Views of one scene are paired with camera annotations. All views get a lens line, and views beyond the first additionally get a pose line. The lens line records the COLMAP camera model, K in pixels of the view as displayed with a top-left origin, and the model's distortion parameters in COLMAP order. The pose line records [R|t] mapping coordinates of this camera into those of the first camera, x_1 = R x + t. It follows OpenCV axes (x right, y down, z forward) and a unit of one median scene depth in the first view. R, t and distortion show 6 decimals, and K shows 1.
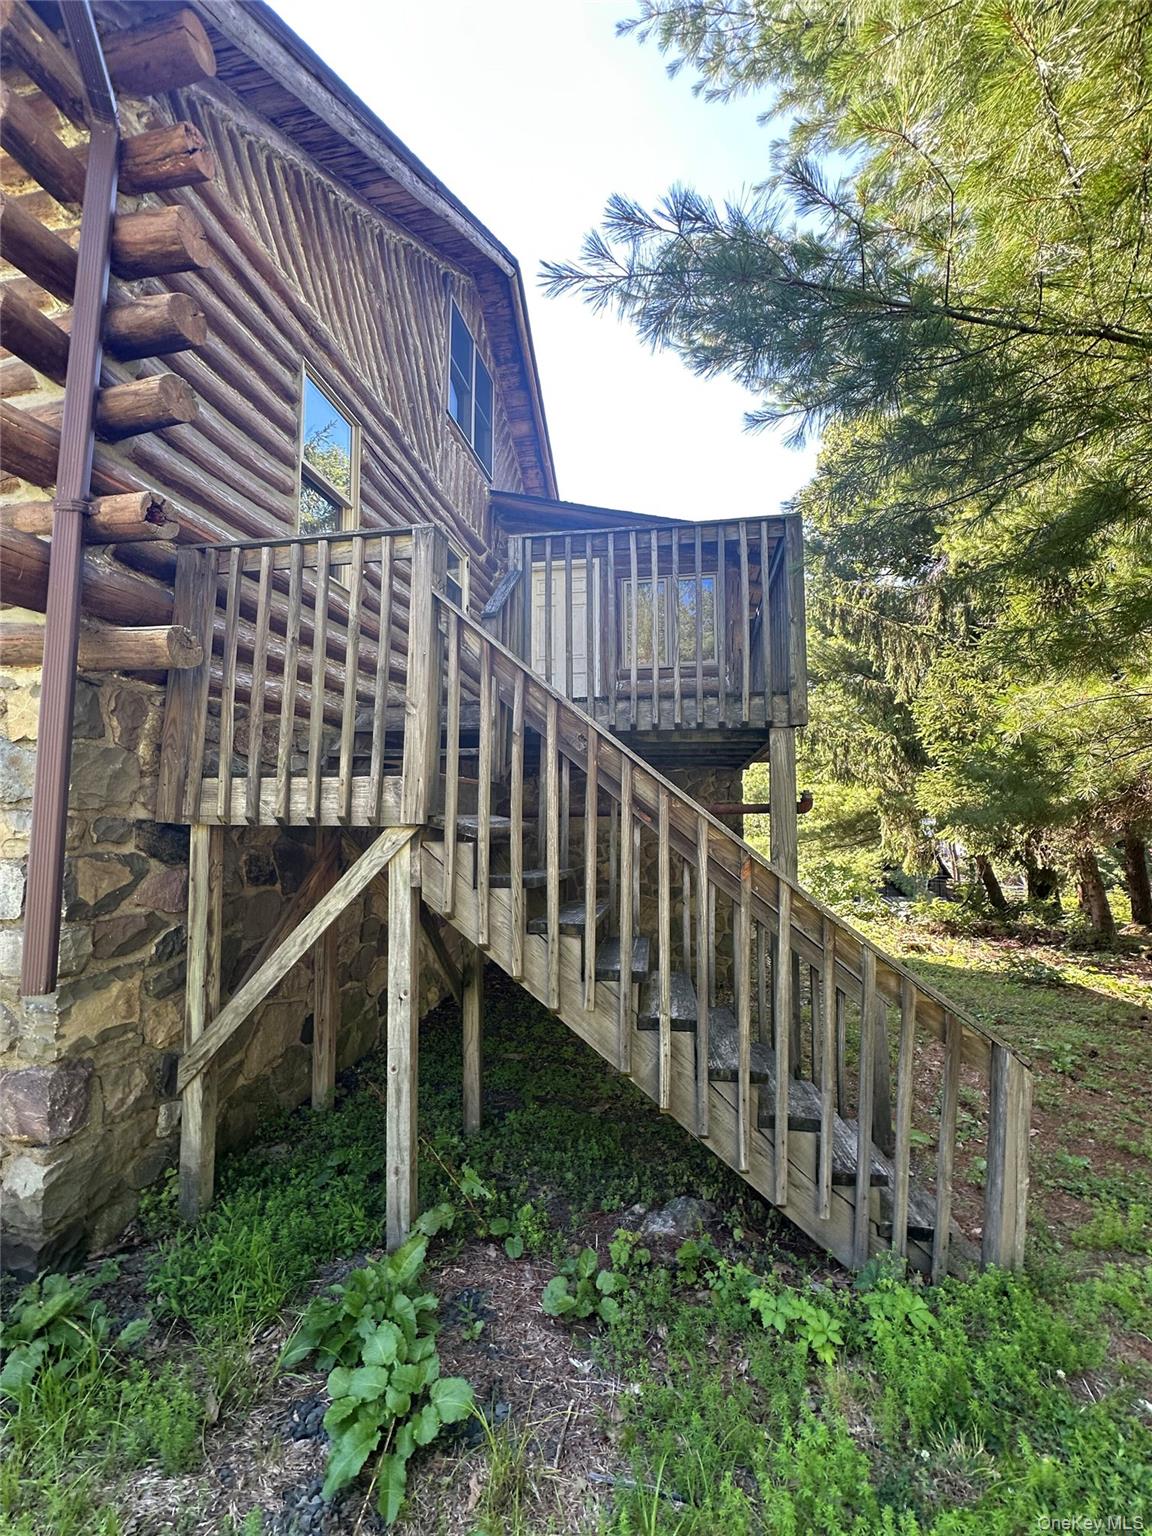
lens RADIAL K [[604.0, 0, 576.0], [0, 604.0, 768.0], [0, 0, 1]] dist [-0.007854, -0.000042]
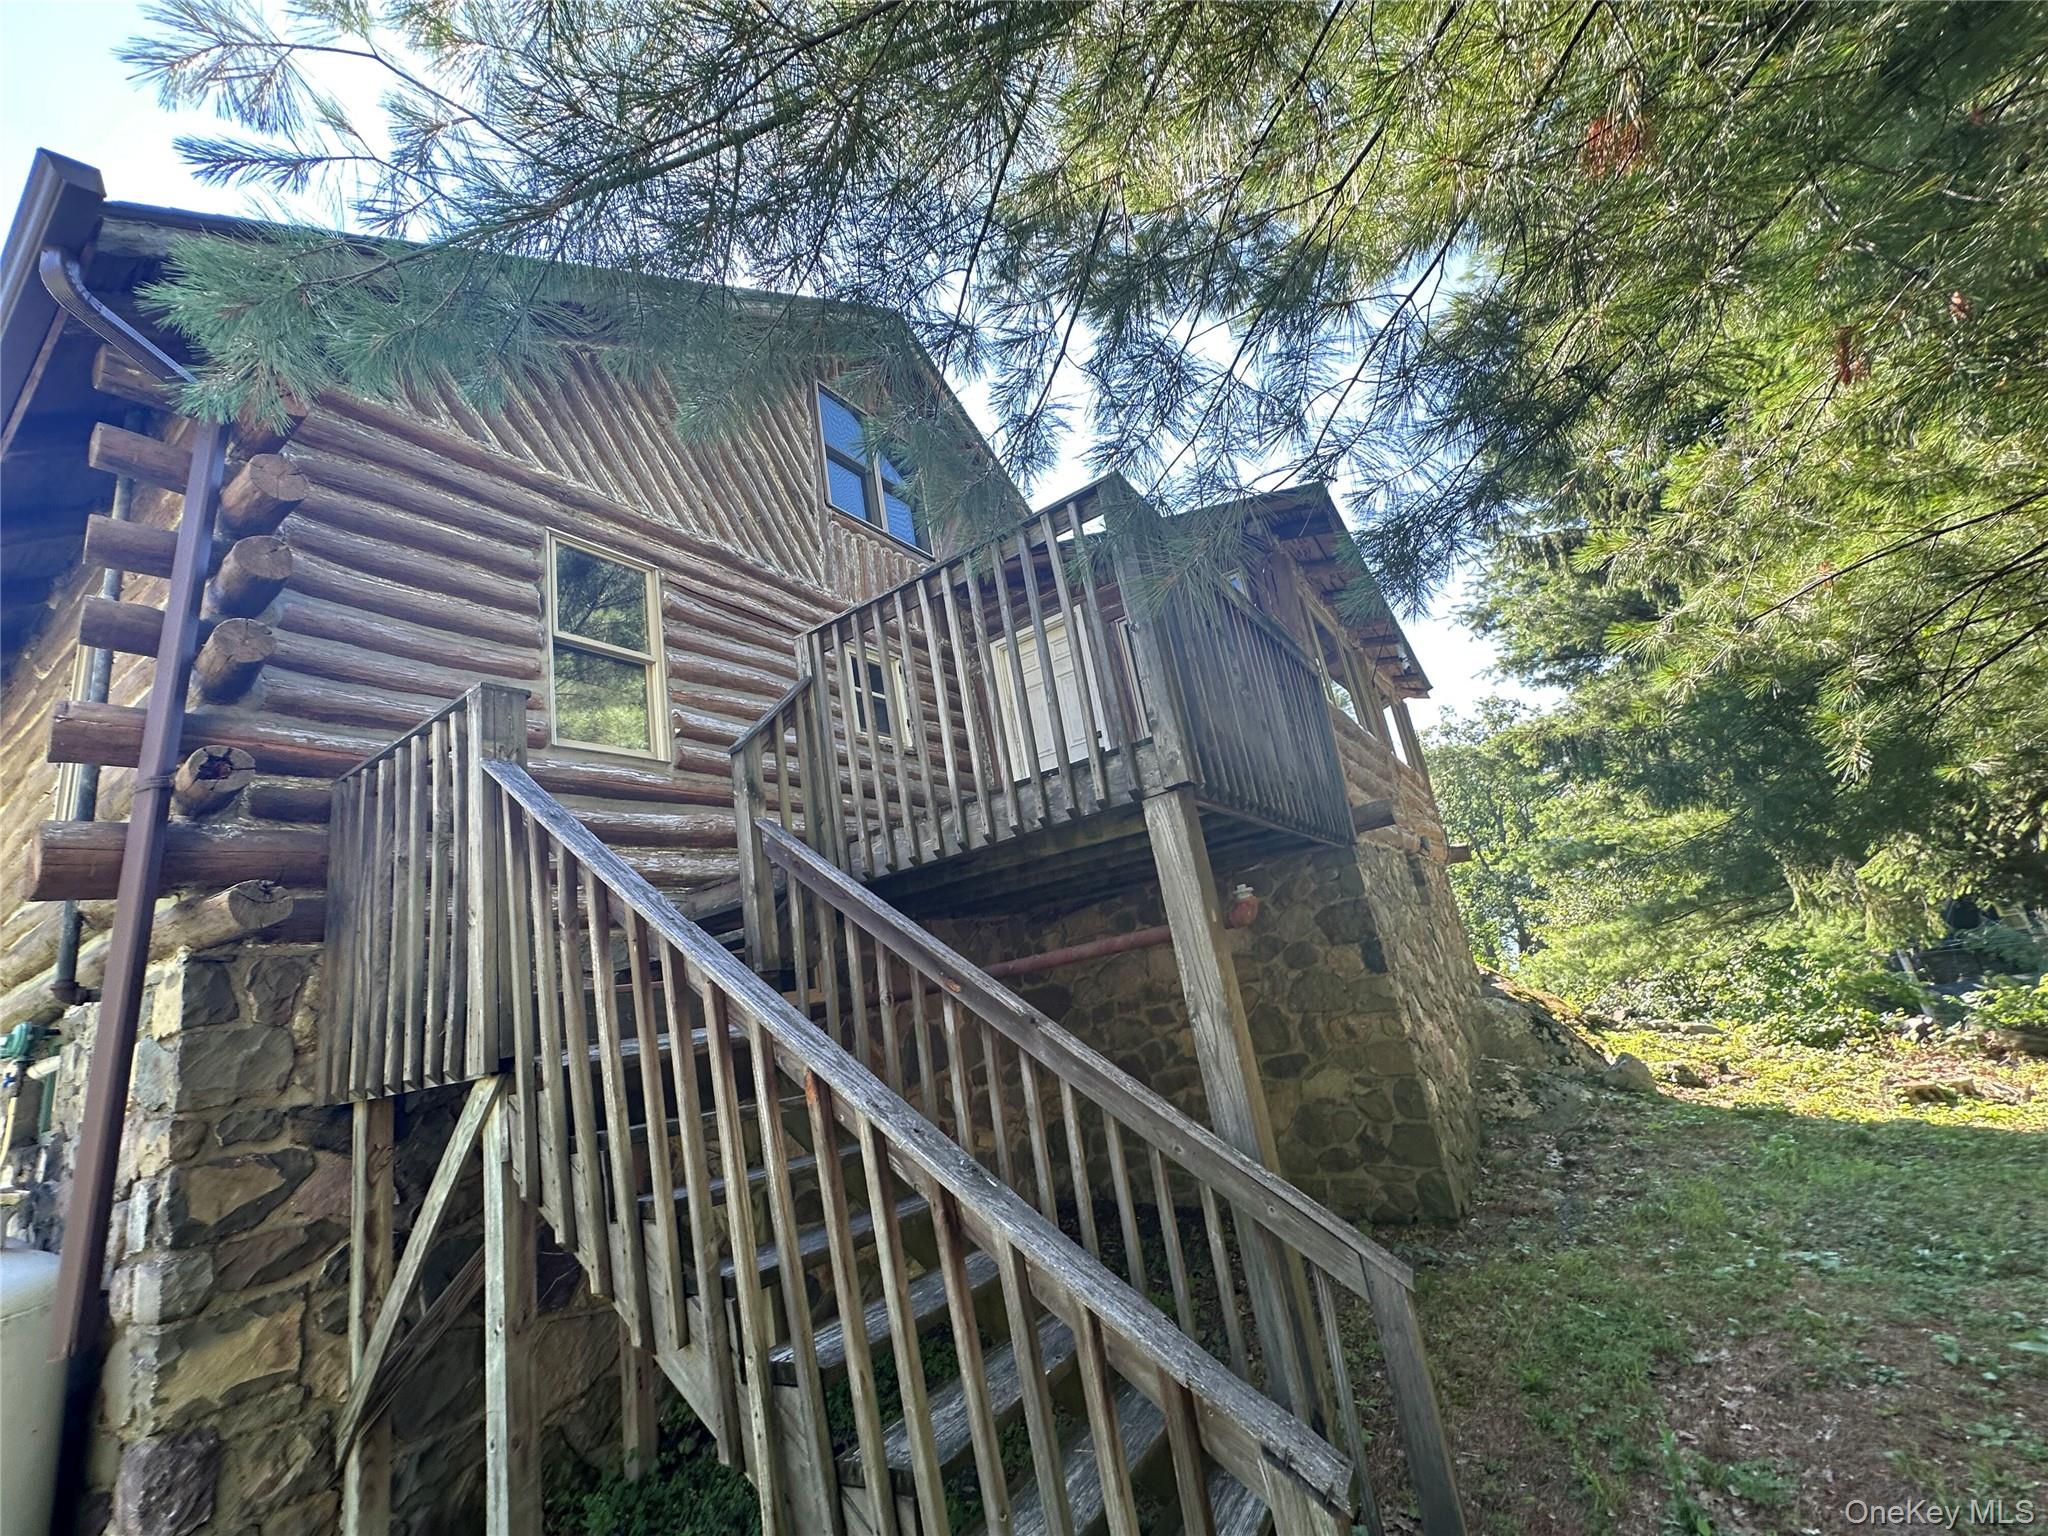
lens RADIAL K [[806.5, 0, 1024.0], [0, 806.5, 768.0], [0, 0, 1]] dist [-0.000801, -0.000574]
pose [[0.908141, -0.258010, -0.329714, 0.720967], [0.201733, 0.959753, -0.195393, 0.057548], [0.366857, 0.110930, 0.923640, 0.275269]]
